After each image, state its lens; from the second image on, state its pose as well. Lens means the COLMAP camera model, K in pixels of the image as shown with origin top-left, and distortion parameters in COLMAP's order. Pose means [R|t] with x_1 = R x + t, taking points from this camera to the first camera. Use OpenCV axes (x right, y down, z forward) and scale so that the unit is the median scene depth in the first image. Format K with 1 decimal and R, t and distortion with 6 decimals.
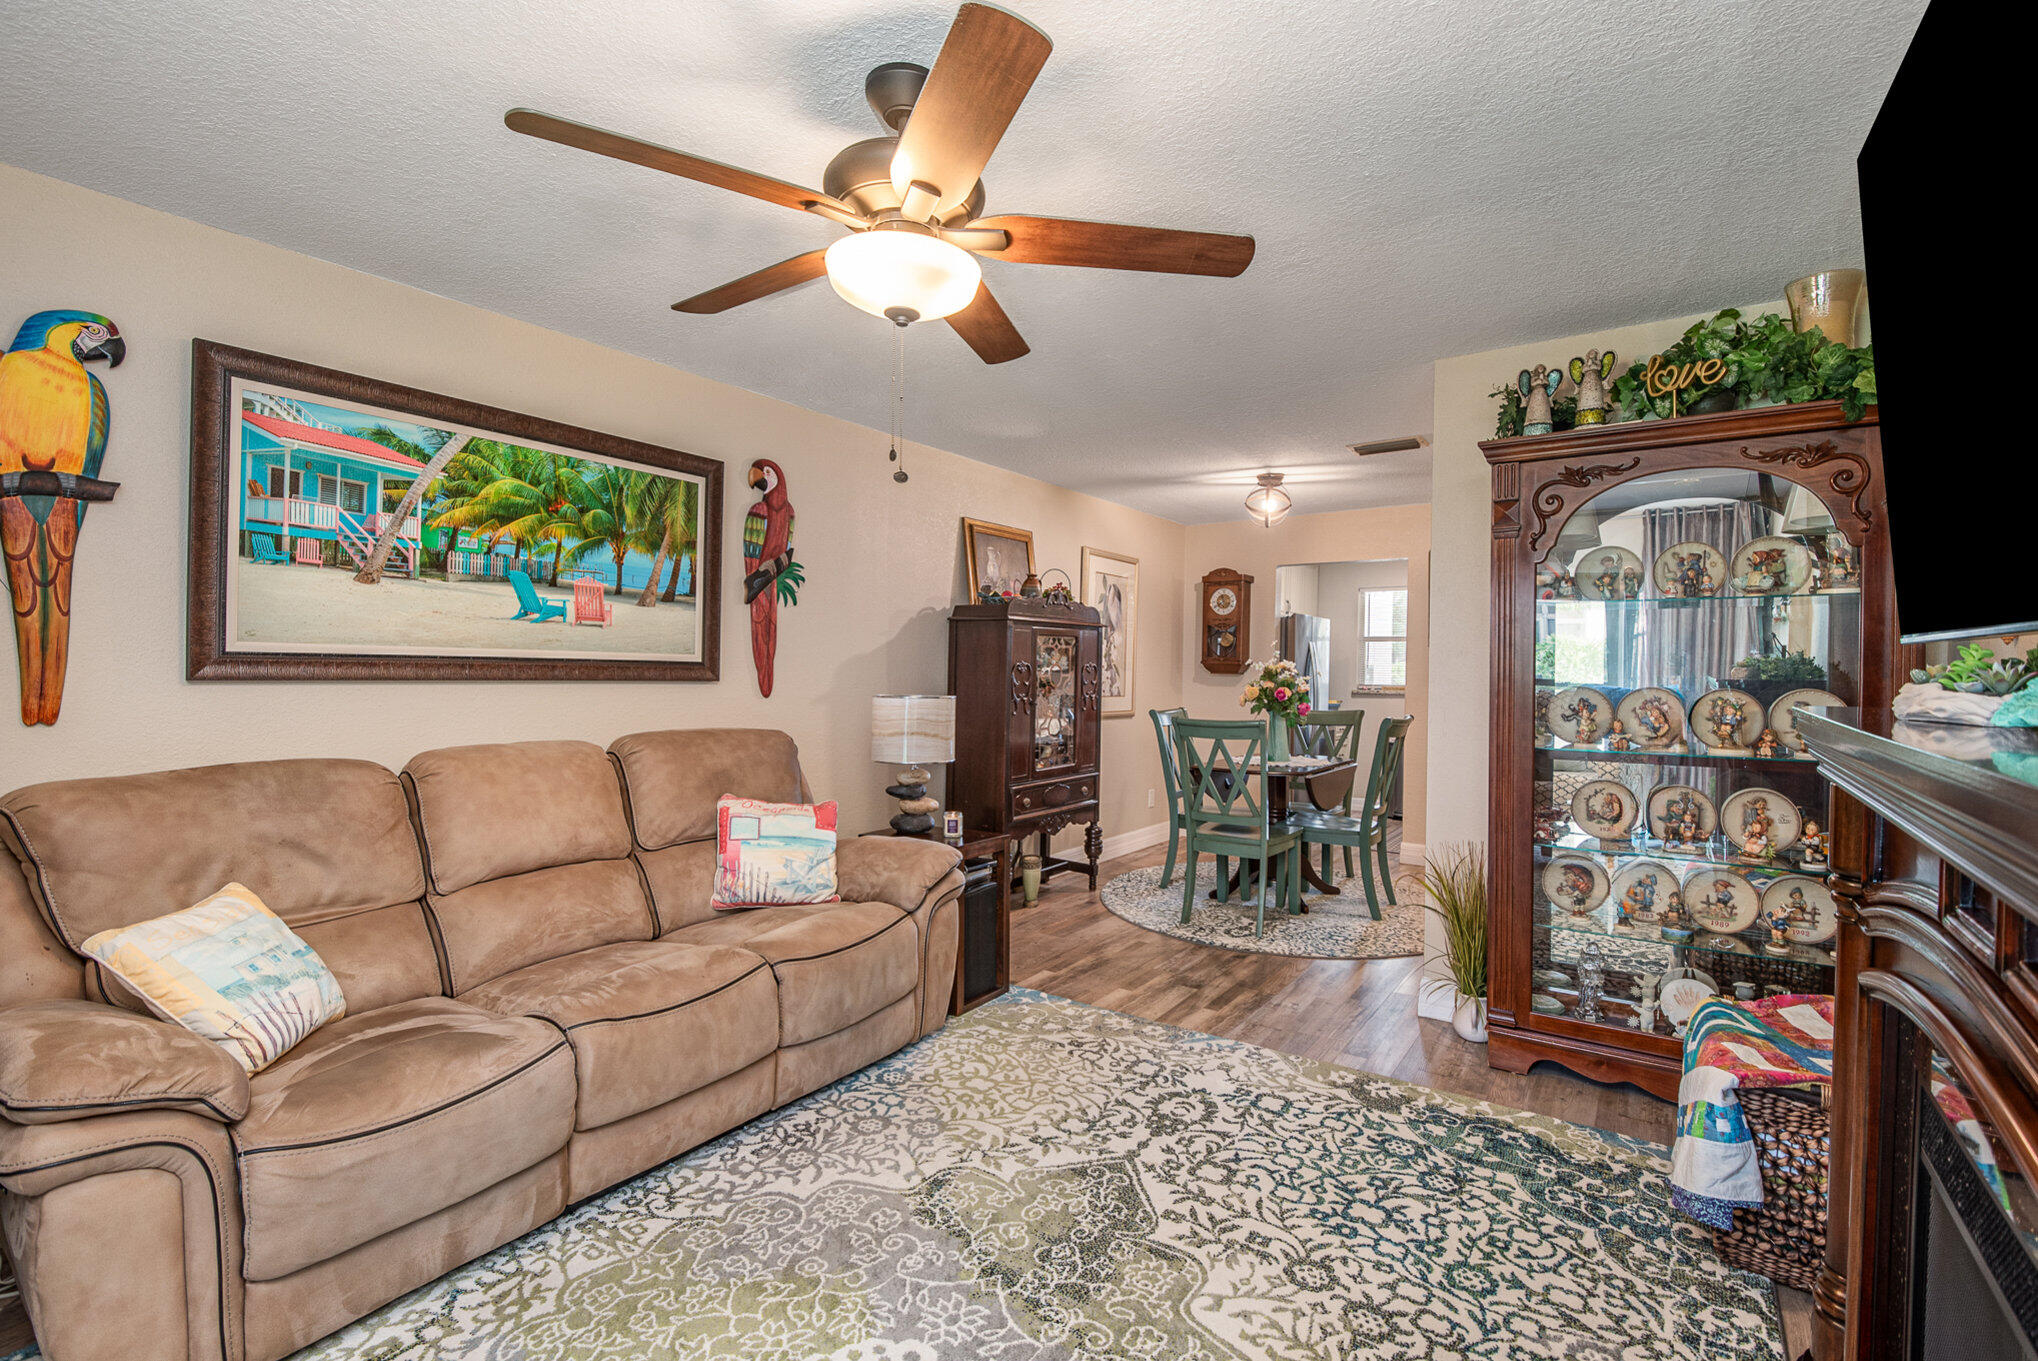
lens RADIAL K [[936.3, 0, 988.9], [0, 936.3, 671.1], [0, 0, 1]] dist [0.003109, -0.011619]
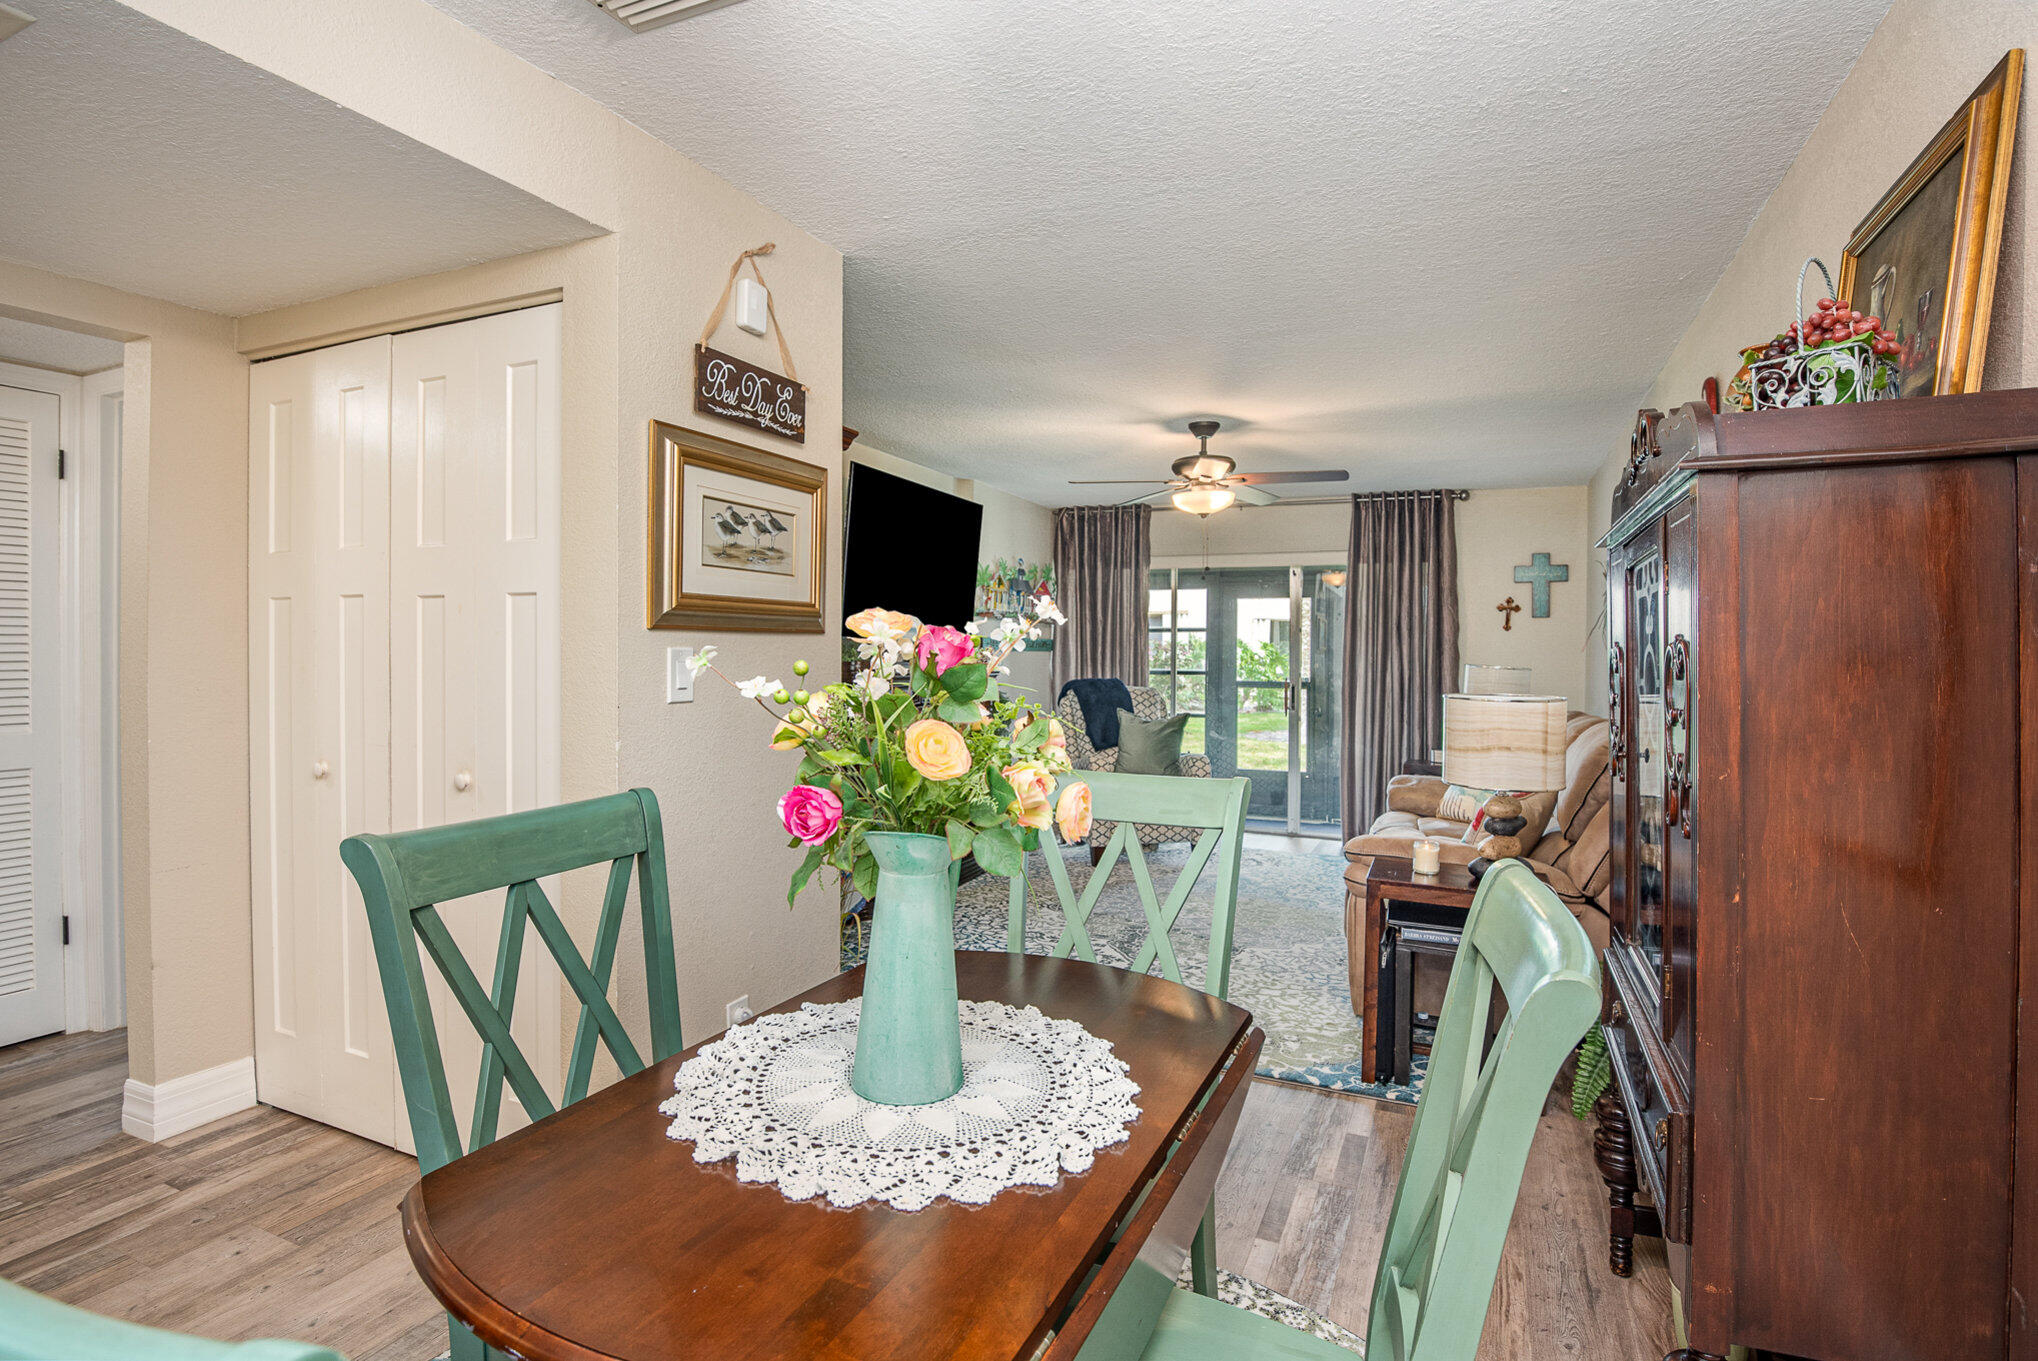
lens RADIAL K [[1012.0, 0, 1013.4], [0, 1012.0, 651.5], [0, 0, 1]] dist [-0.001407, -0.017940]
pose [[-0.976159, -0.020704, -0.216065, 0.626888], [-0.021491, 0.999768, 0.001293, -0.002298], [0.215988, 0.005906, -0.976378, 2.260414]]
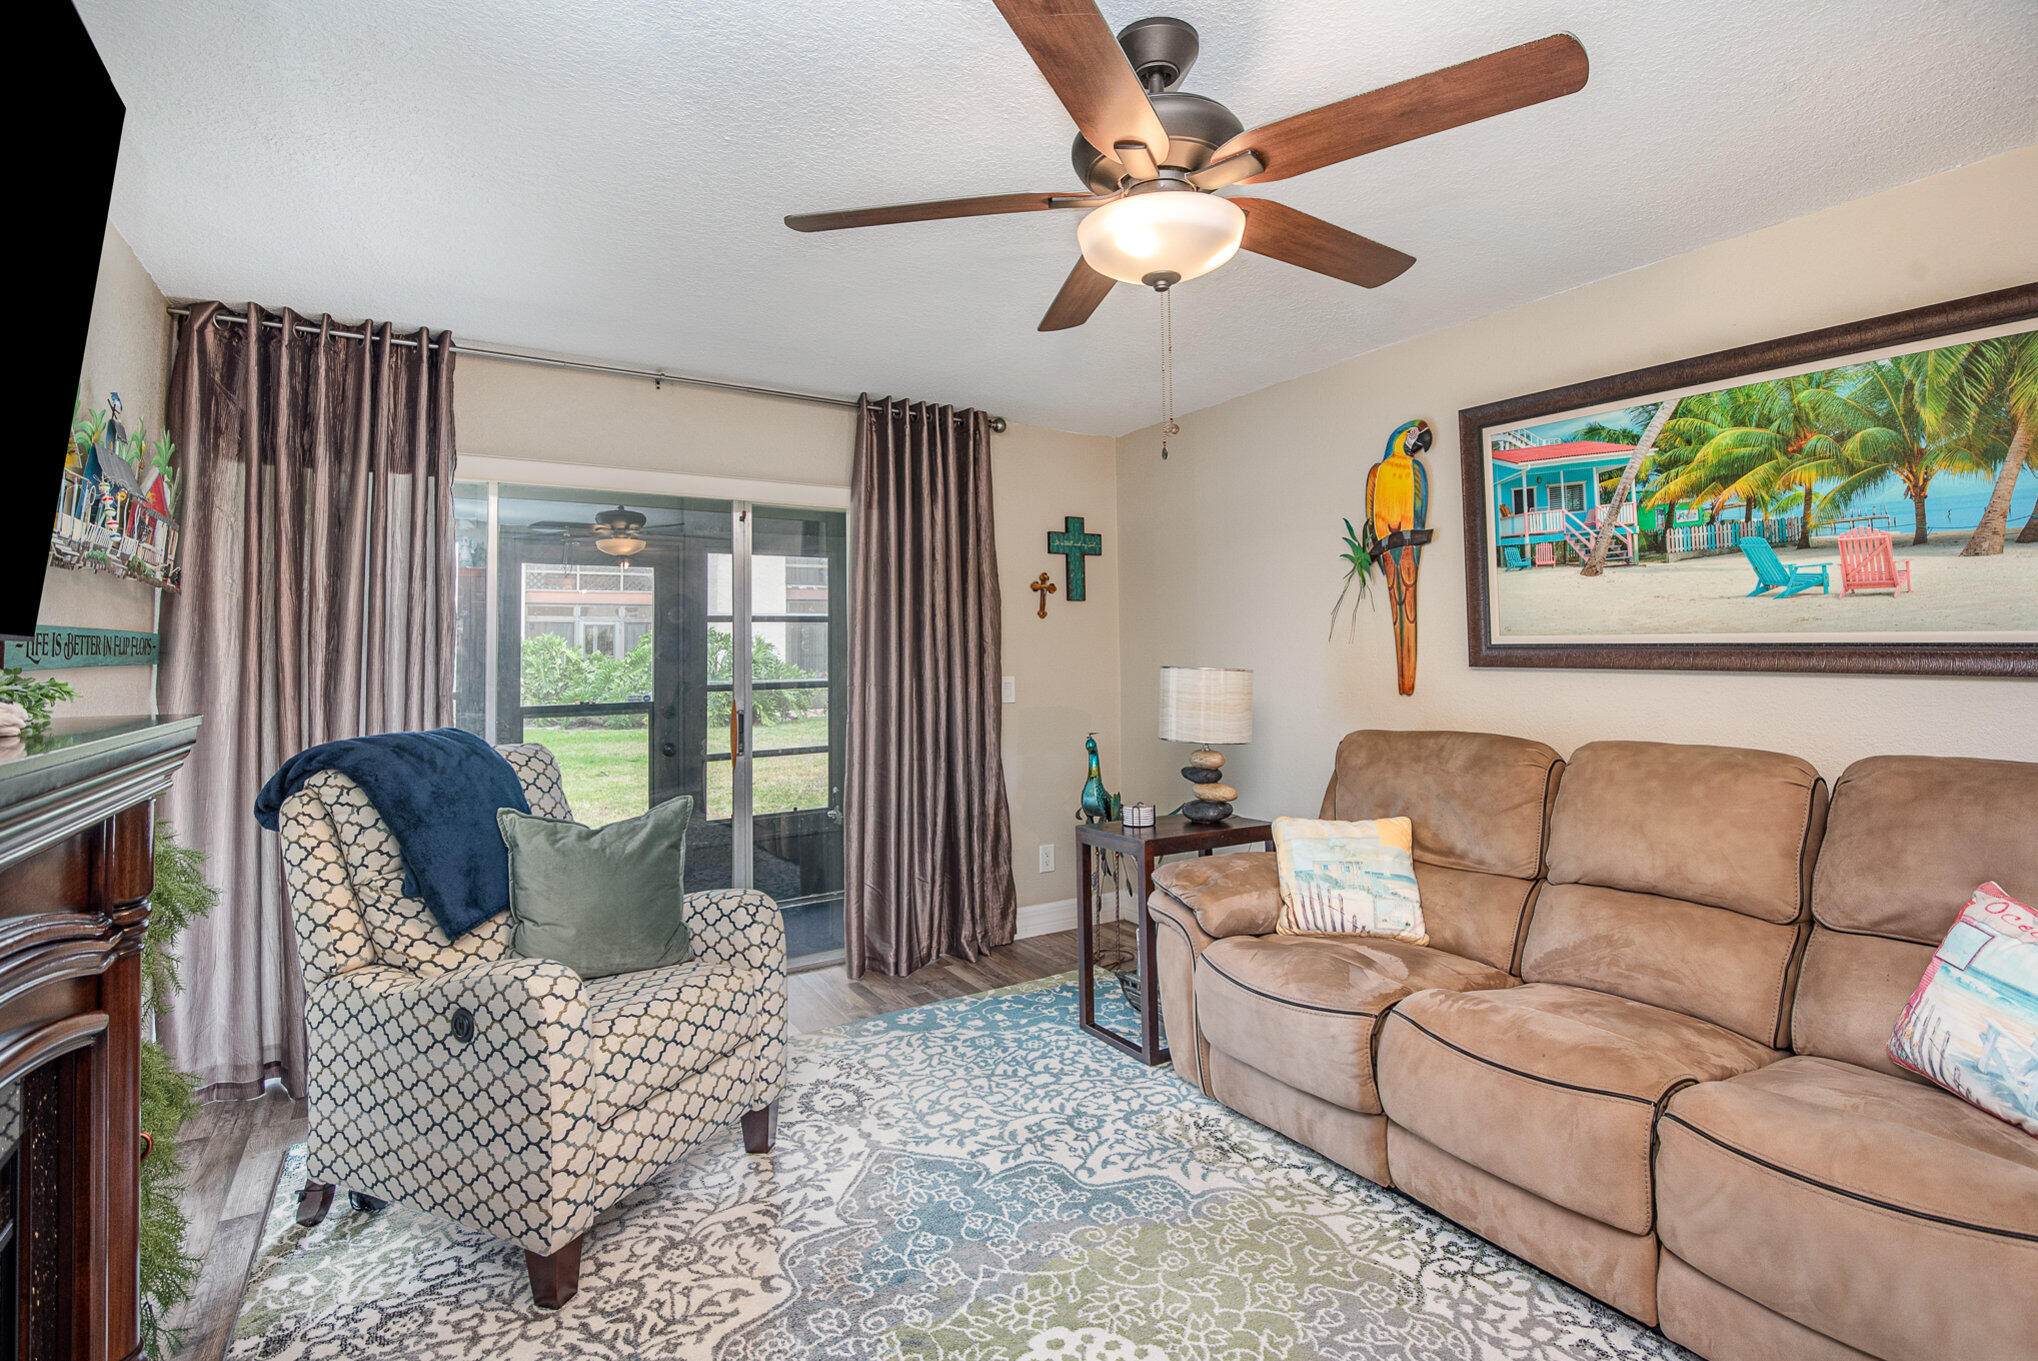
lens RADIAL K [[939.2, 0, 1055.9], [0, 939.2, 601.0], [0, 0, 1]] dist [-0.024929, -0.000896]
pose [[-0.342391, -0.052202, -0.938106, 0.501318], [0.005410, 0.998329, -0.057528, -0.008709], [0.939542, -0.024772, -0.341537, 0.769943]]
